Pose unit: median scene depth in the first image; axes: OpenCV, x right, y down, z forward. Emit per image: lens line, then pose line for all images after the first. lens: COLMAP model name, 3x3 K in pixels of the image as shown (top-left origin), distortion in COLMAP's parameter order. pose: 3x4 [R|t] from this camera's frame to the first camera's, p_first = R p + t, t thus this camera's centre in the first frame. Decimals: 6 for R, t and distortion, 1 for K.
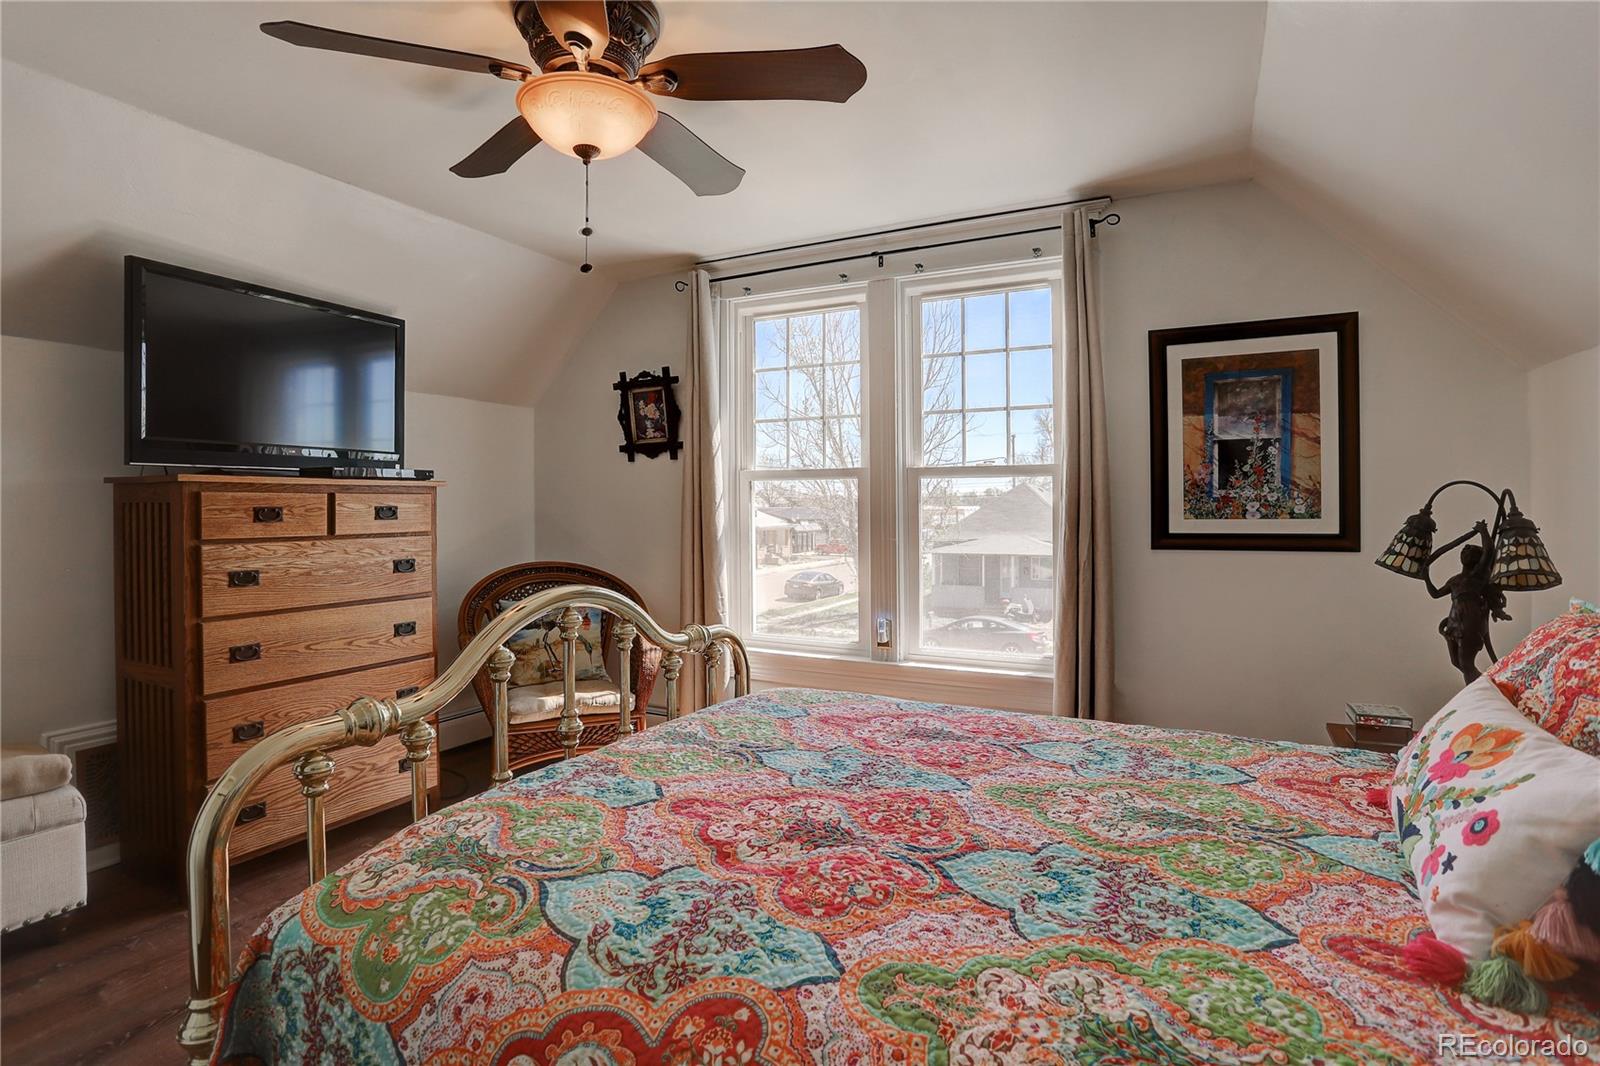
lens RADIAL K [[806.6, 0, 797.3], [0, 806.6, 521.9], [0, 0, 1]] dist [-0.082145, 0.039563]
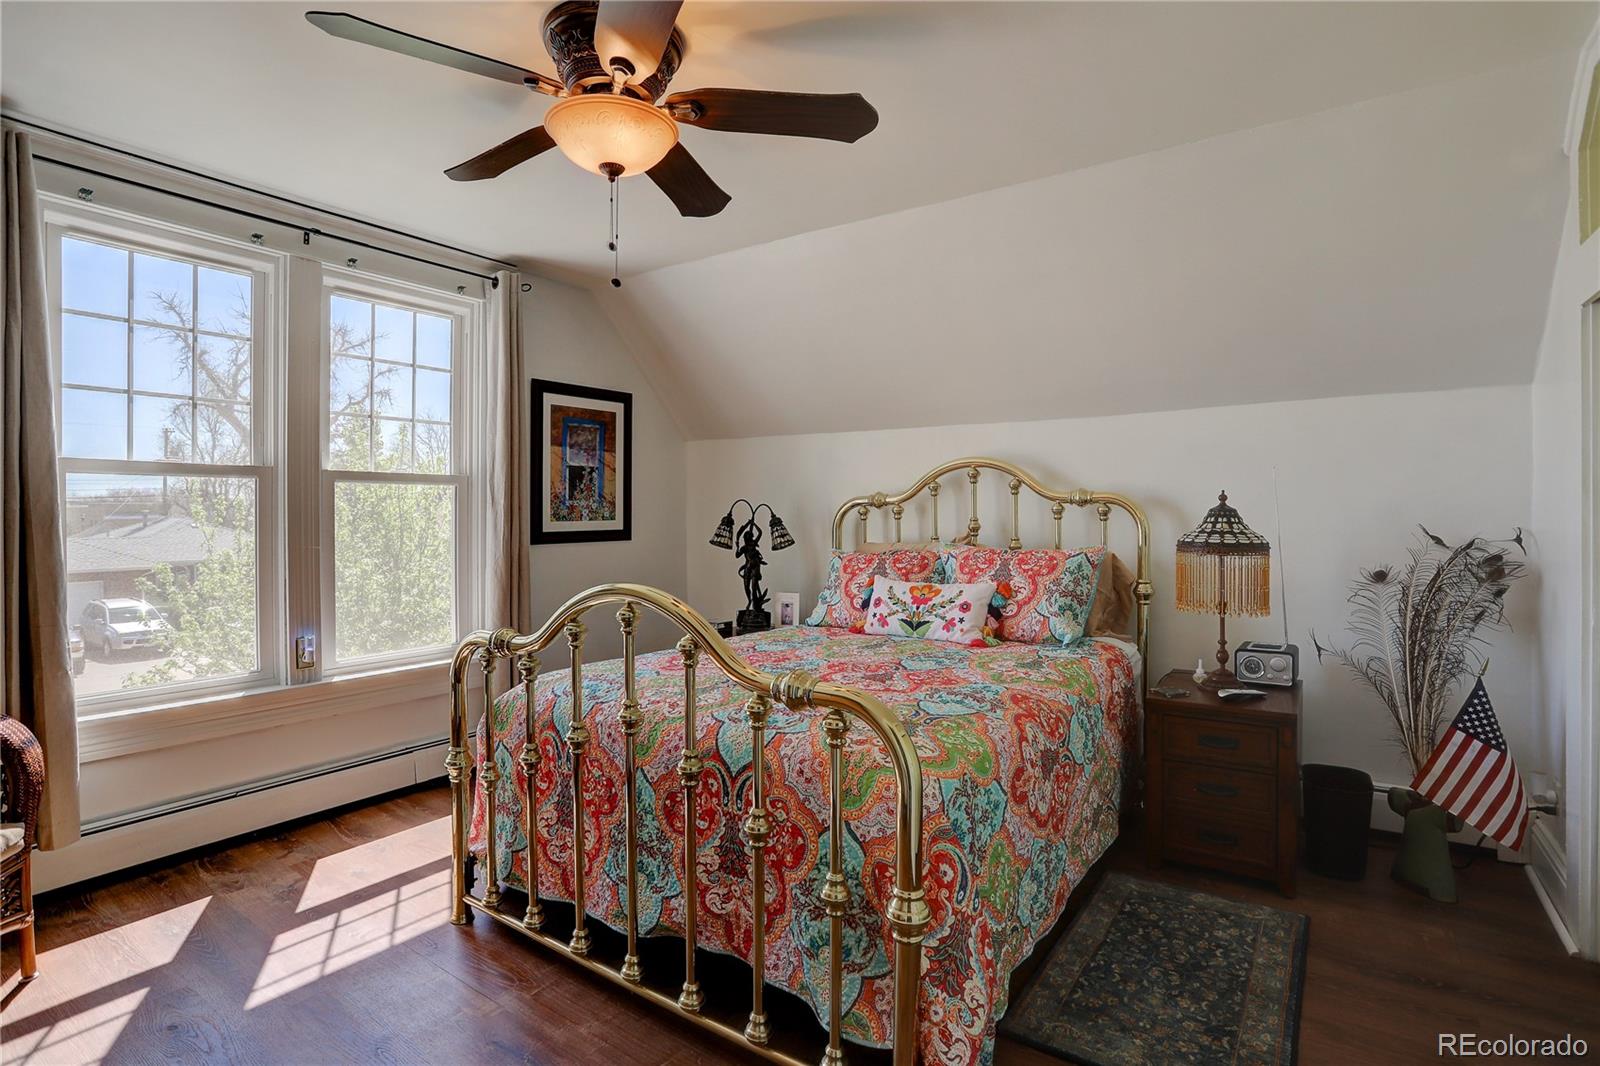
lens RADIAL K [[806.6, 0, 797.3], [0, 806.6, 521.9], [0, 0, 1]] dist [-0.082145, 0.039563]
pose [[0.123401, -0.007586, 0.992328, -0.840985], [0.015092, 0.999869, 0.005767, -0.004406], [-0.992242, 0.014264, 0.123500, 0.418564]]
